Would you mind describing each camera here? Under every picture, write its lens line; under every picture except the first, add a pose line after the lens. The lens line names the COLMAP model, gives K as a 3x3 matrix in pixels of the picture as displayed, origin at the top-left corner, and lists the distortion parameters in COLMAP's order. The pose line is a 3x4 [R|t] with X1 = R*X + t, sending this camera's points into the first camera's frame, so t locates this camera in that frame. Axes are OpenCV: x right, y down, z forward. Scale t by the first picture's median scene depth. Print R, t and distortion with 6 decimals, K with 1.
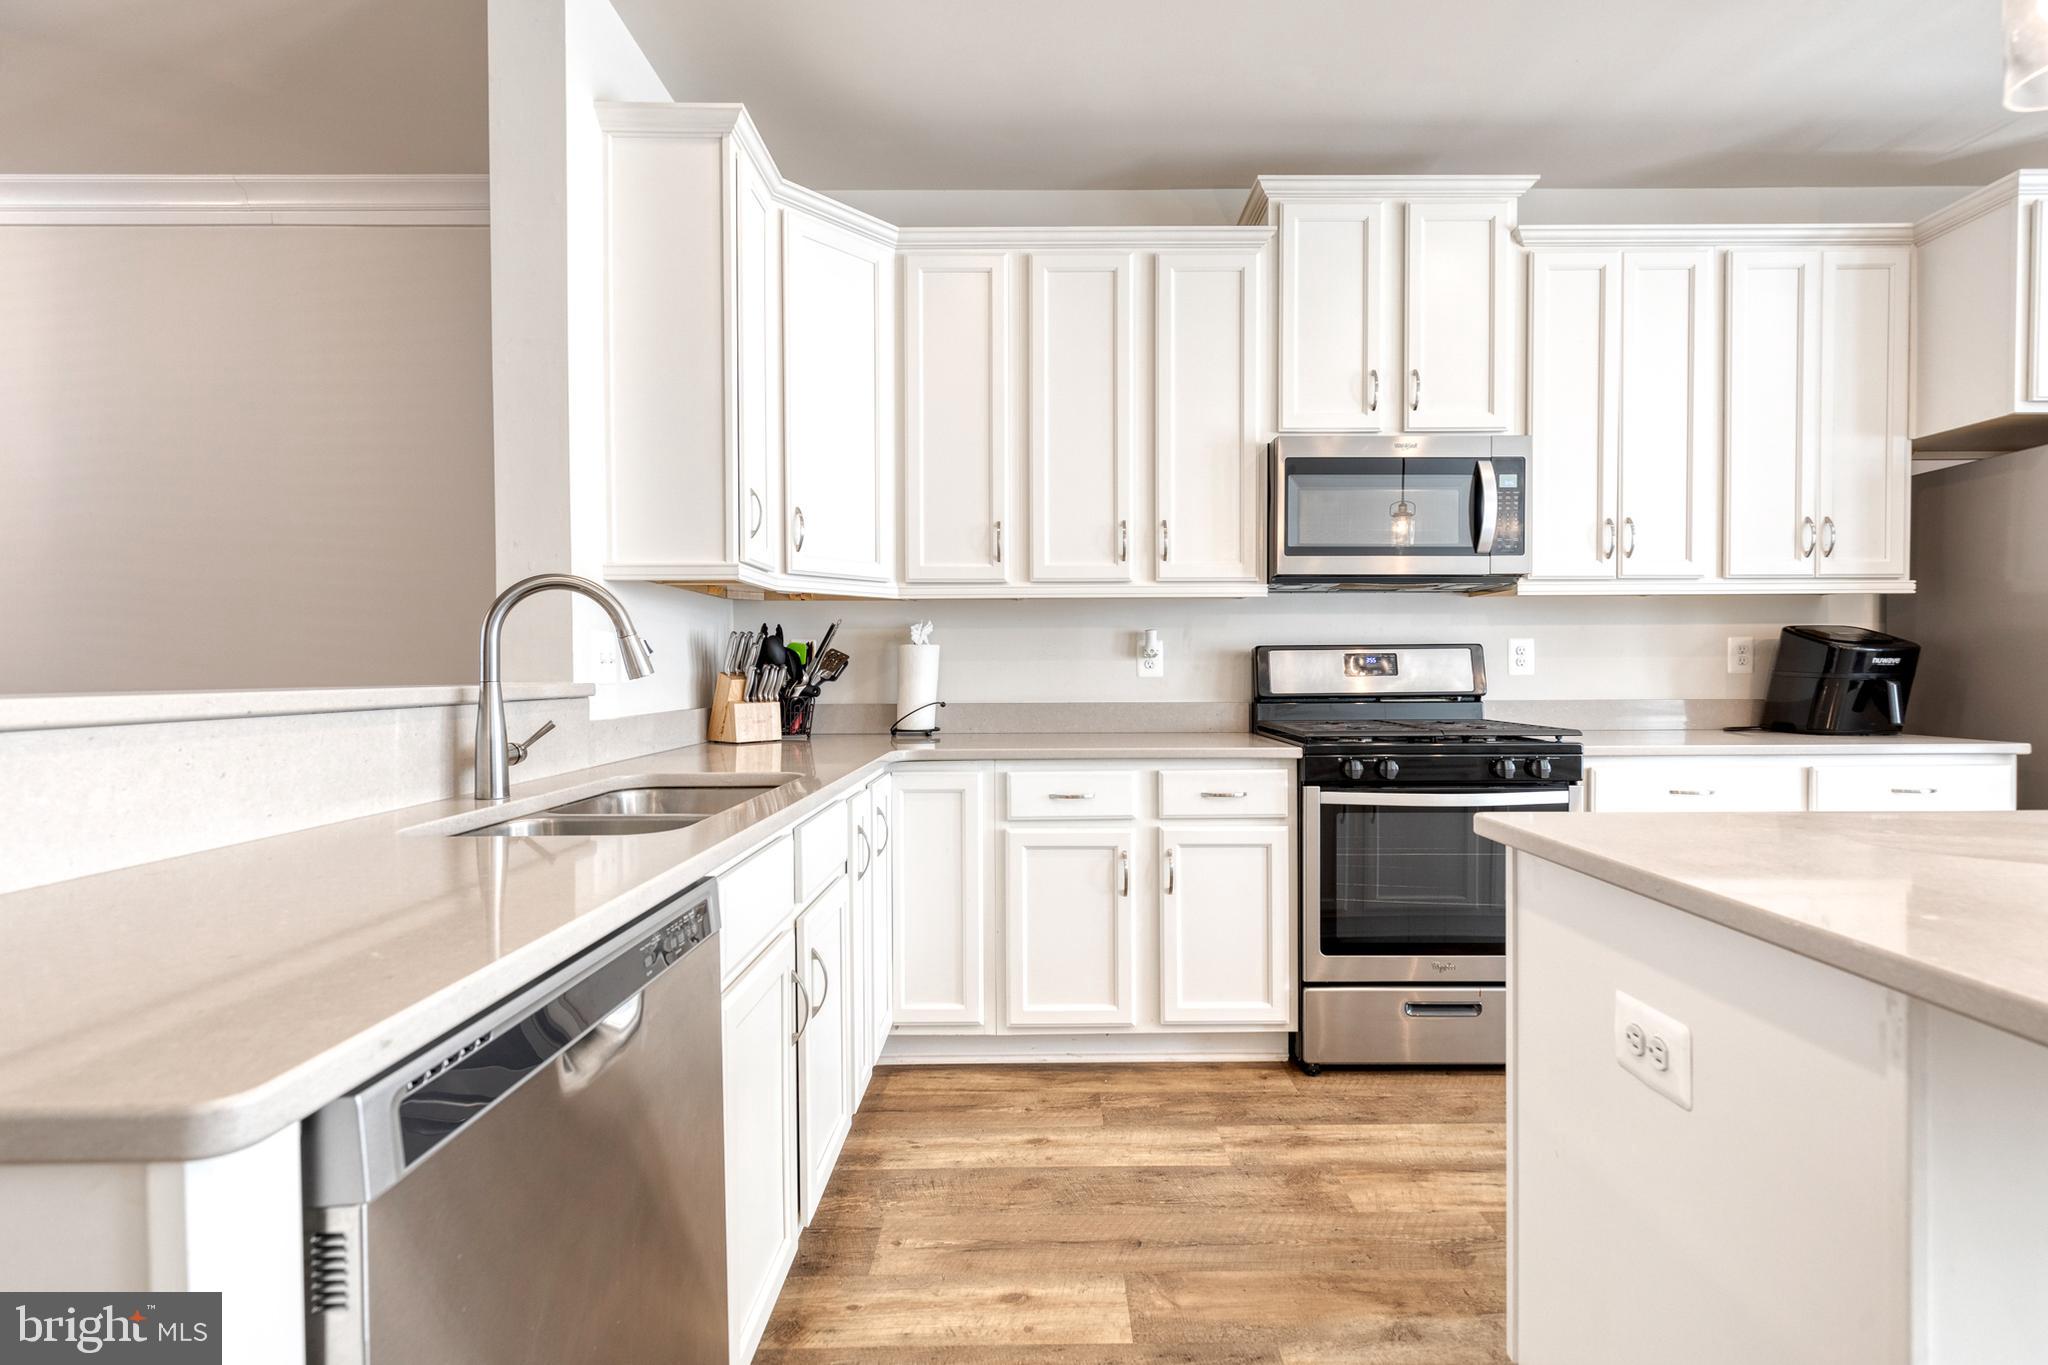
lens RADIAL K [[921.8, 0, 1049.1], [0, 921.8, 678.5], [0, 0, 1]] dist [0.013112, -0.003869]
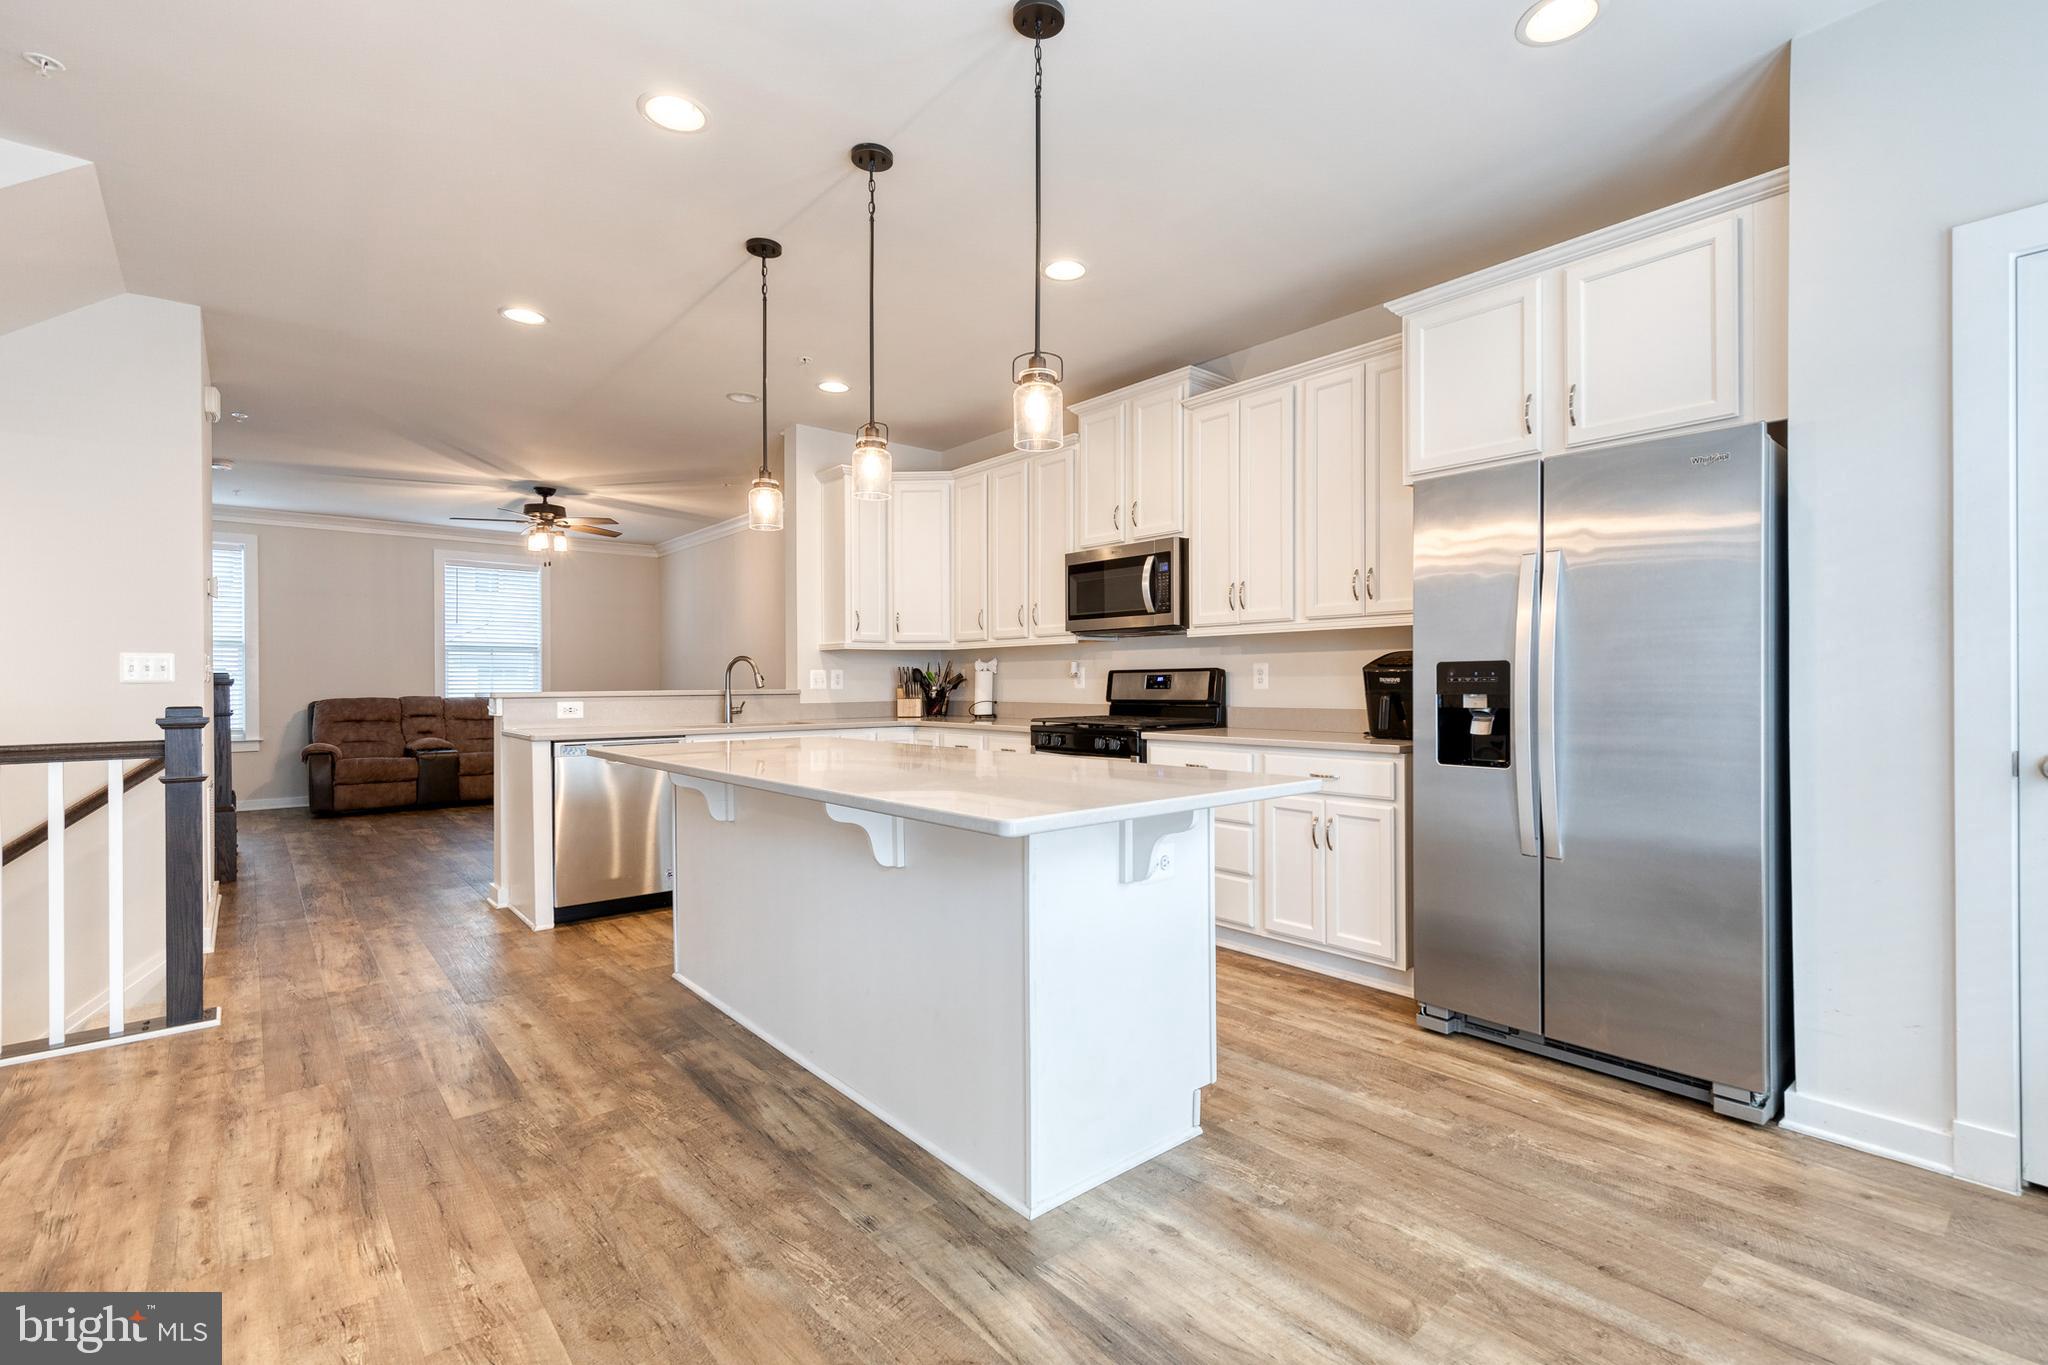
lens RADIAL K [[921.8, 0, 1044.6], [0, 921.8, 682.5], [0, 0, 1]] dist [0.013112, -0.003869]
pose [[0.648474, 0.002016, -0.761234, 1.571674], [-0.005067, 0.999986, -0.001668, -0.011622], [0.761220, 0.004938, 0.648475, -0.174124]]
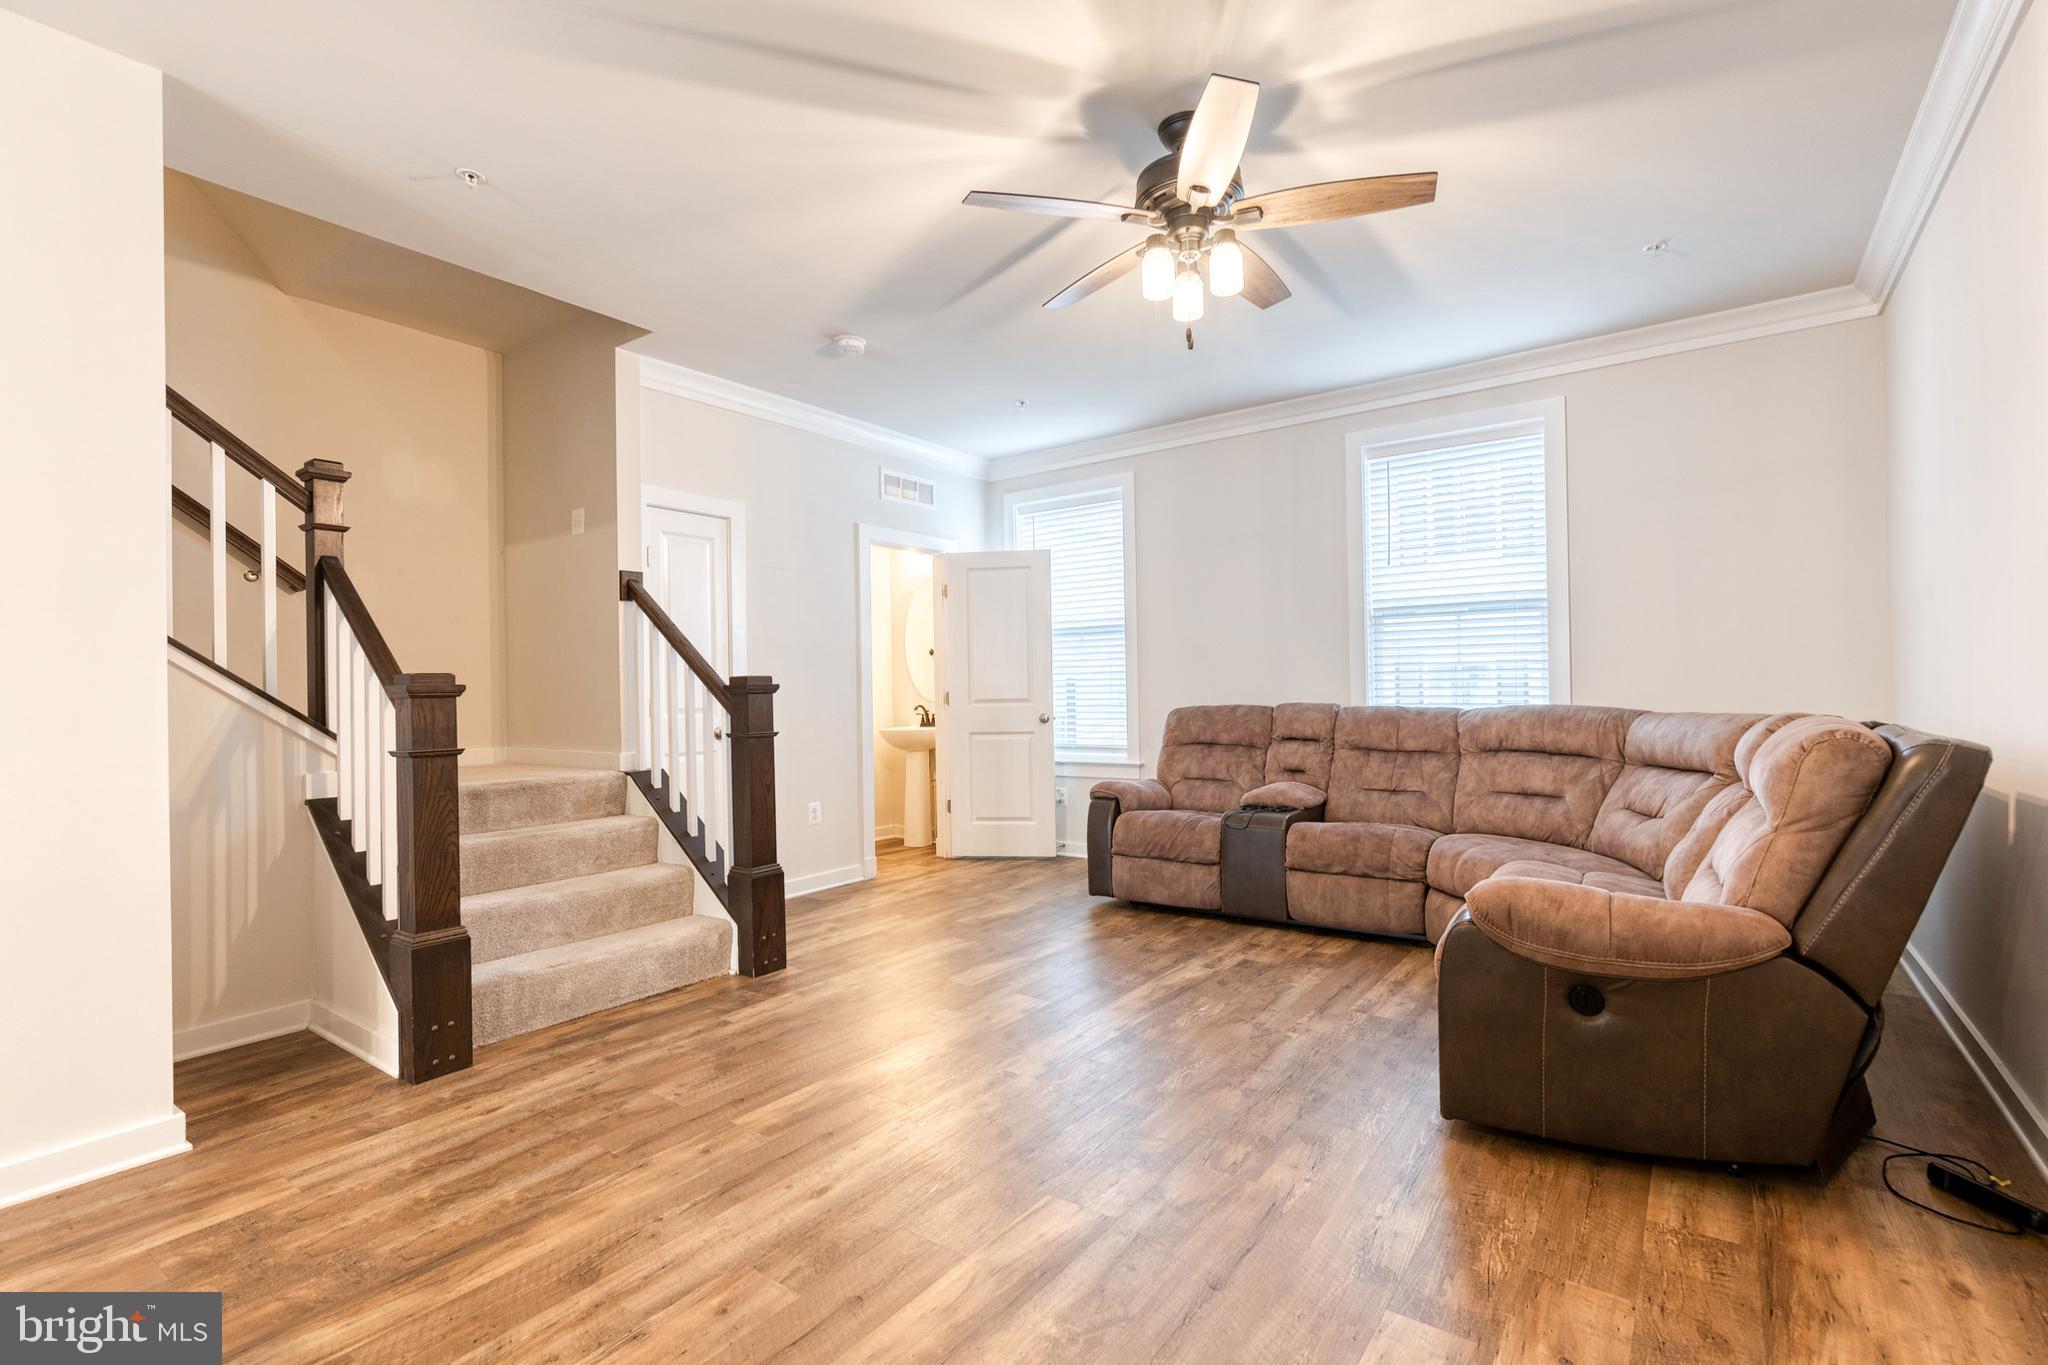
lens RADIAL K [[921.8, 0, 1043.1], [0, 921.8, 682.1], [0, 0, 1]] dist [0.013112, -0.003869]
pose [[-0.590239, 0.009772, -0.807169, -0.626778], [0.015567, 0.999879, 0.000722, -0.007631], [0.807078, -0.012139, -0.590319, 0.929560]]
